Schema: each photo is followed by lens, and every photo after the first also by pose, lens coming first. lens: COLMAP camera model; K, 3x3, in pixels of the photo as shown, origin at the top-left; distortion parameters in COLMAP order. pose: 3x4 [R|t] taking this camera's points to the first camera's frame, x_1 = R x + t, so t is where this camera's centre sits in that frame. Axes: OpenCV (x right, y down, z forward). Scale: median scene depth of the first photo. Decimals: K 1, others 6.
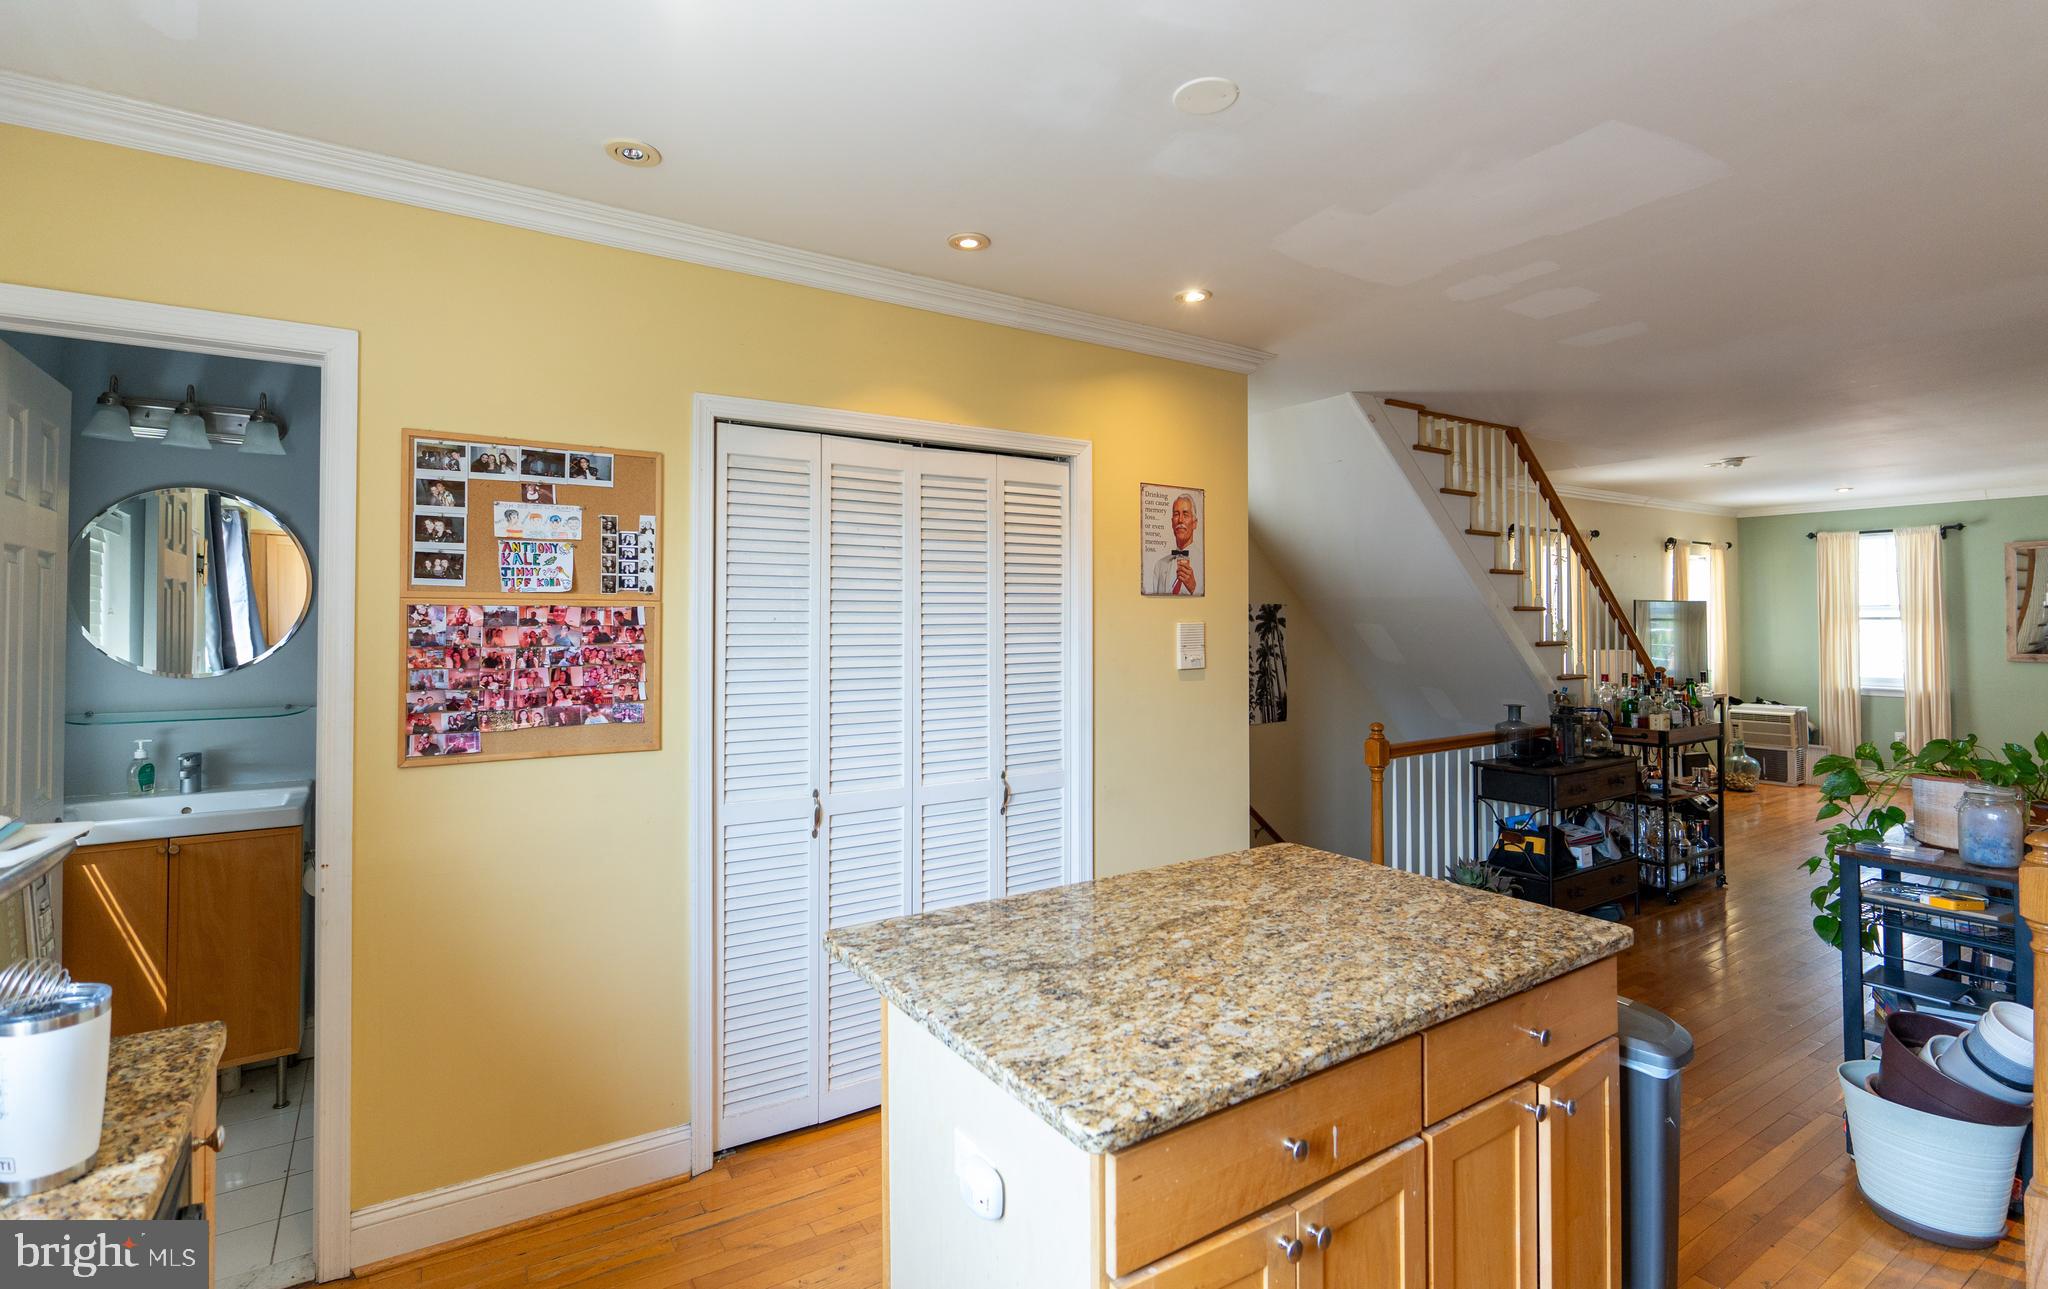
lens RADIAL K [[944.5, 0, 1009.4], [0, 944.5, 602.7], [0, 0, 1]] dist [-0.003511, -0.000906]
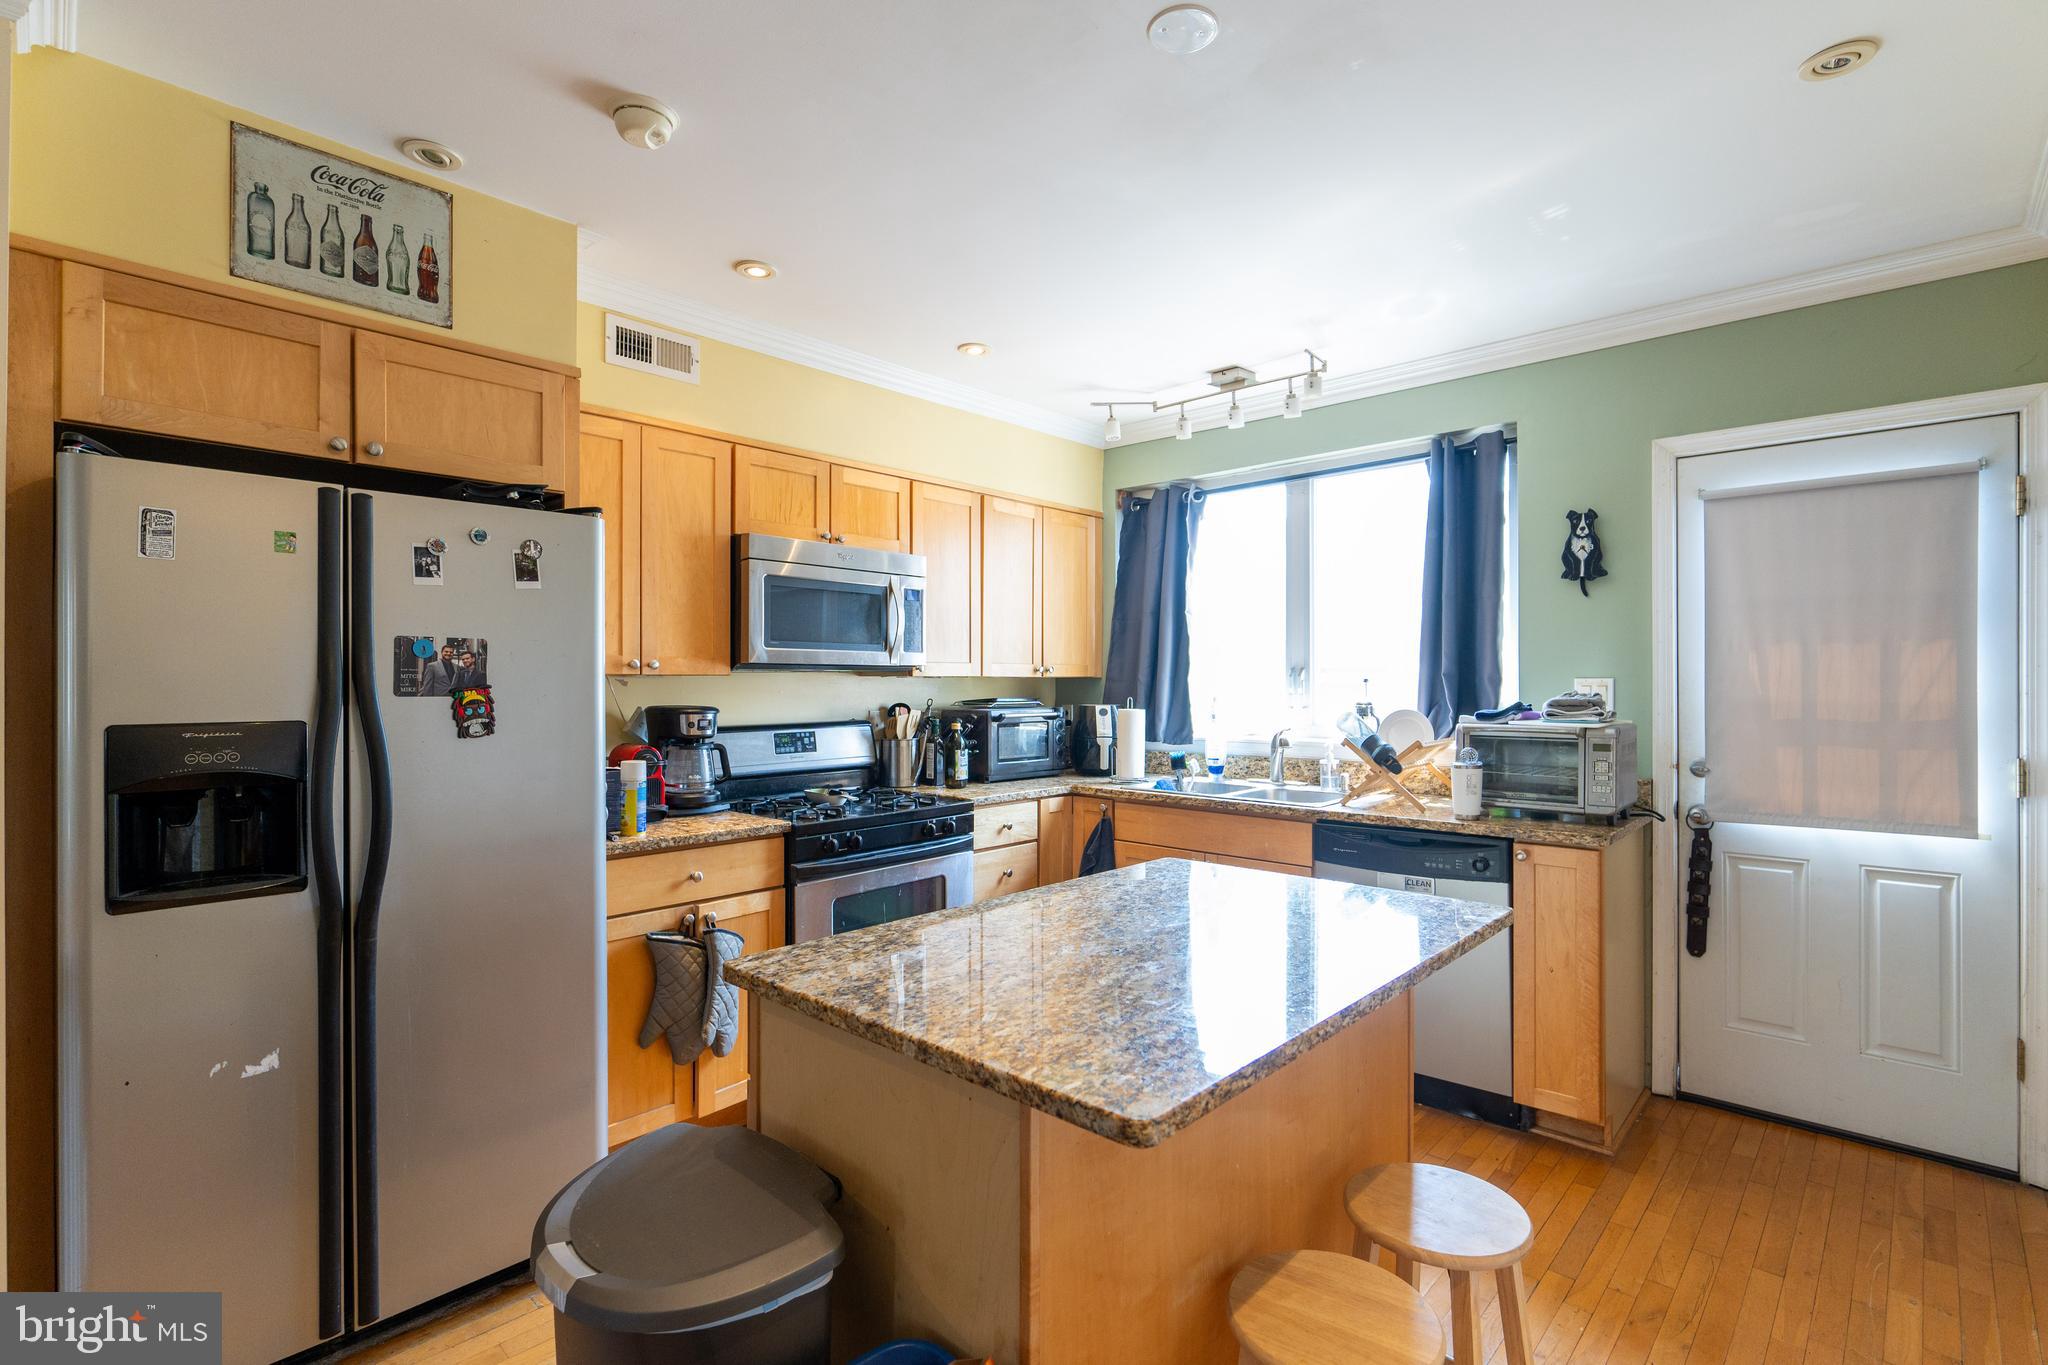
lens RADIAL K [[942.7, 0, 1024.0], [0, 942.7, 682.5], [0, 0, 1]] dist [-0.004563, -0.000180]
pose [[-0.969301, 0.004899, -0.245828, 0.587730], [0.009073, 0.999833, -0.015850, 0.103322], [0.245709, -0.017594, -0.969184, 1.856139]]
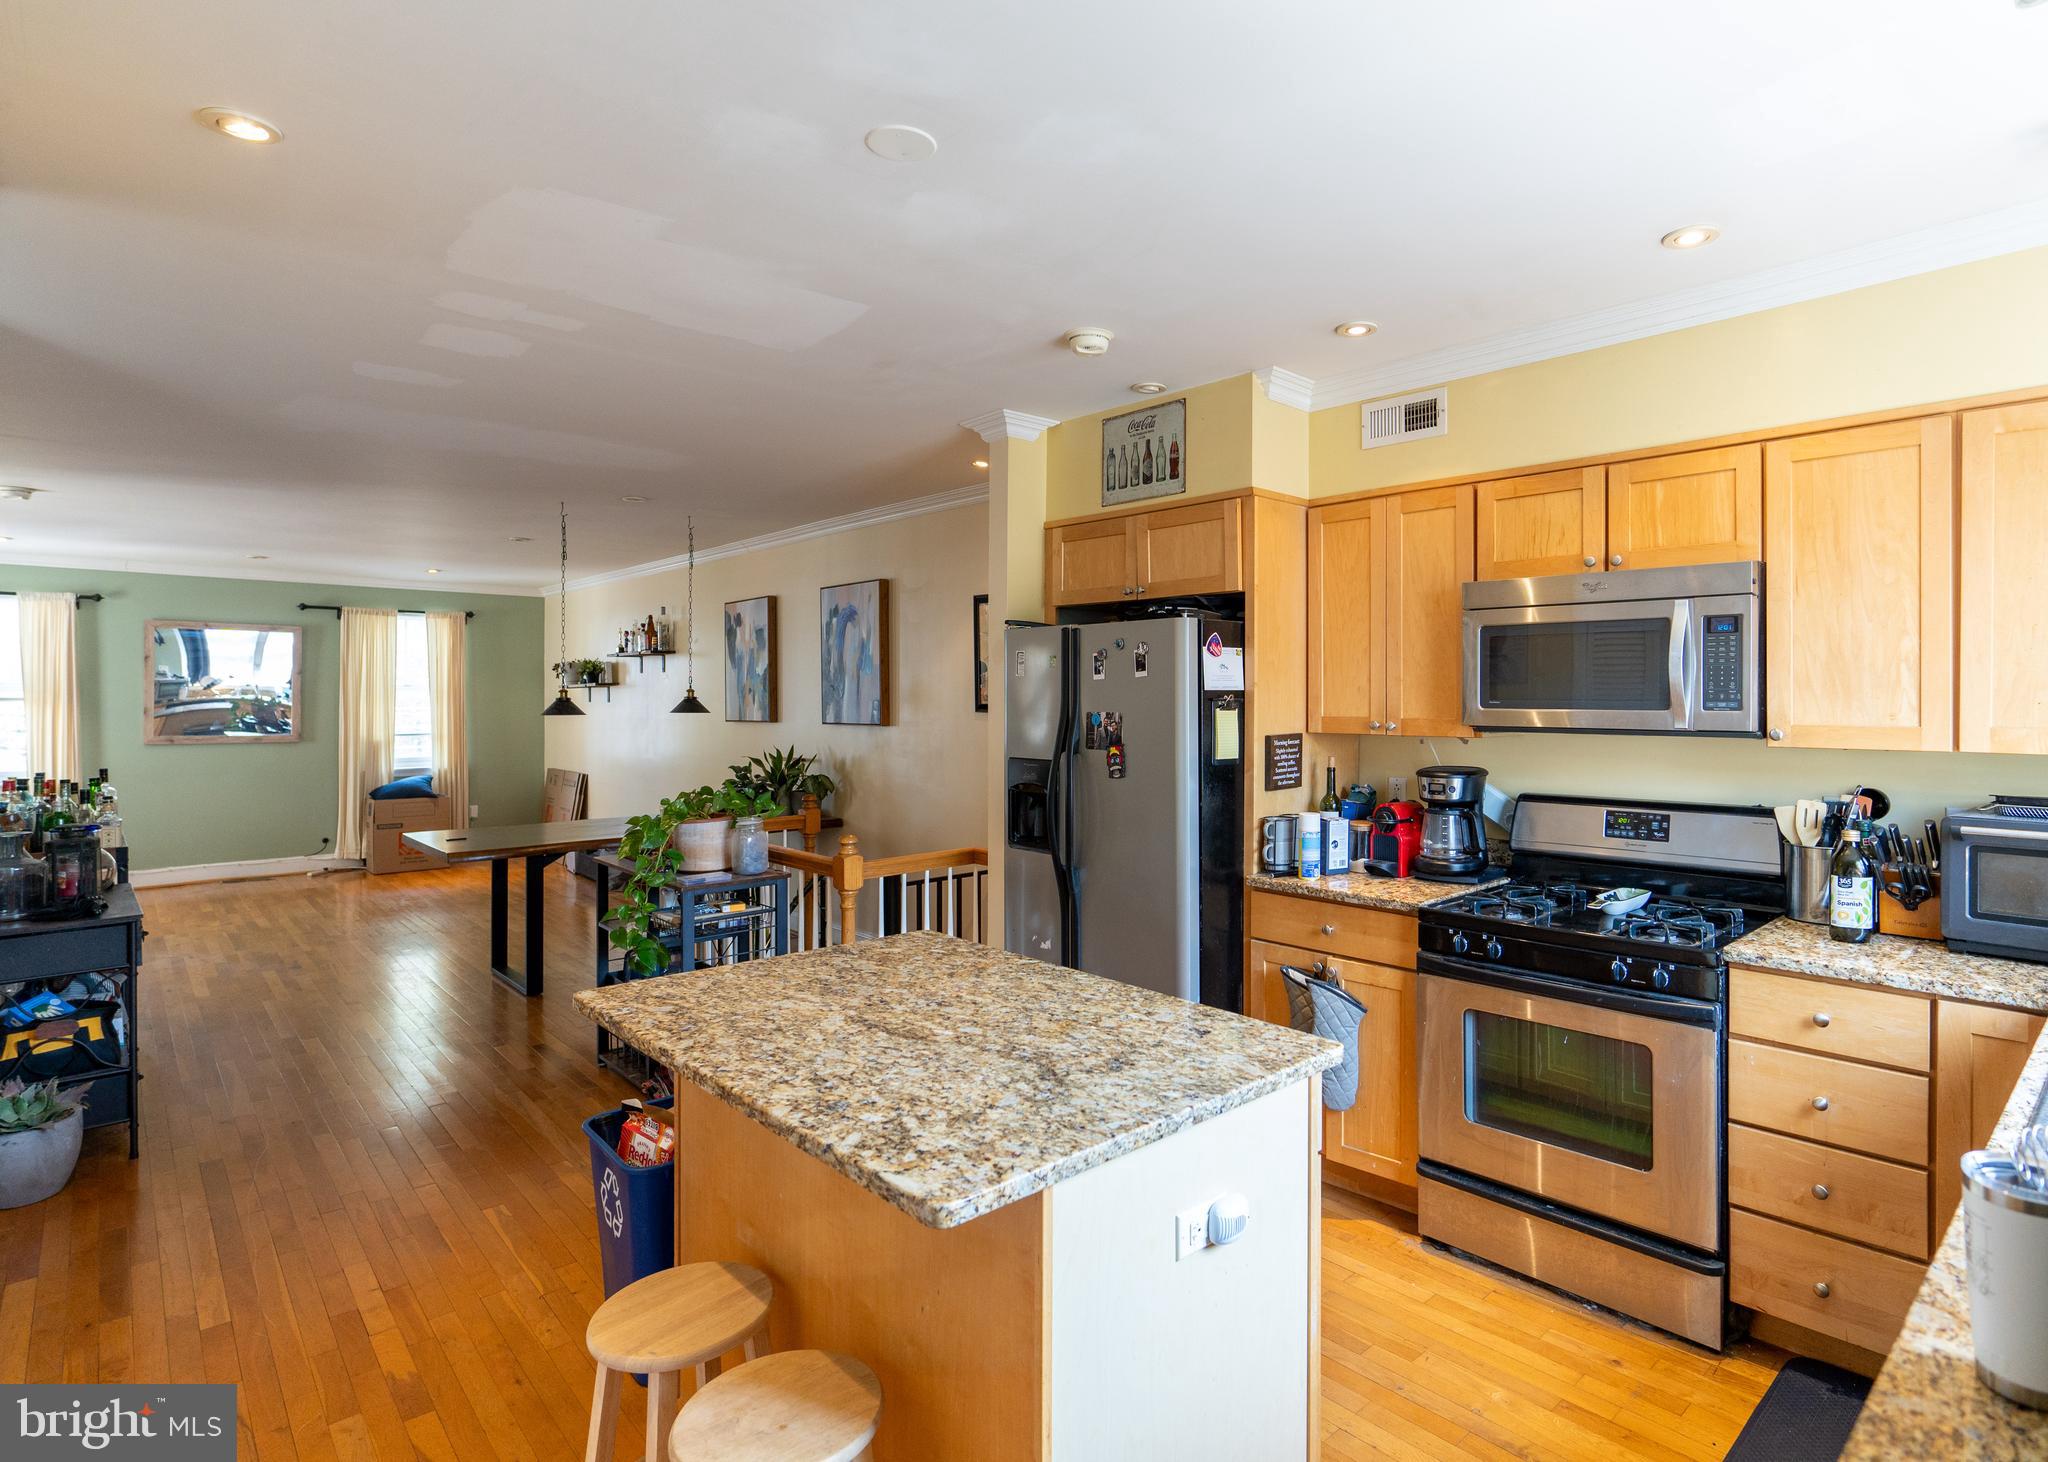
lens RADIAL K [[1074.8, 0, 1155.2], [0, 1074.8, 699.2], [0, 0, 1]] dist [-0.005108, -0.000891]
pose [[-0.220576, 0.000650, 0.975370, -0.900597], [-0.017851, 0.999830, -0.004703, 0.014019], [-0.975206, -0.018448, -0.220527, 0.999201]]
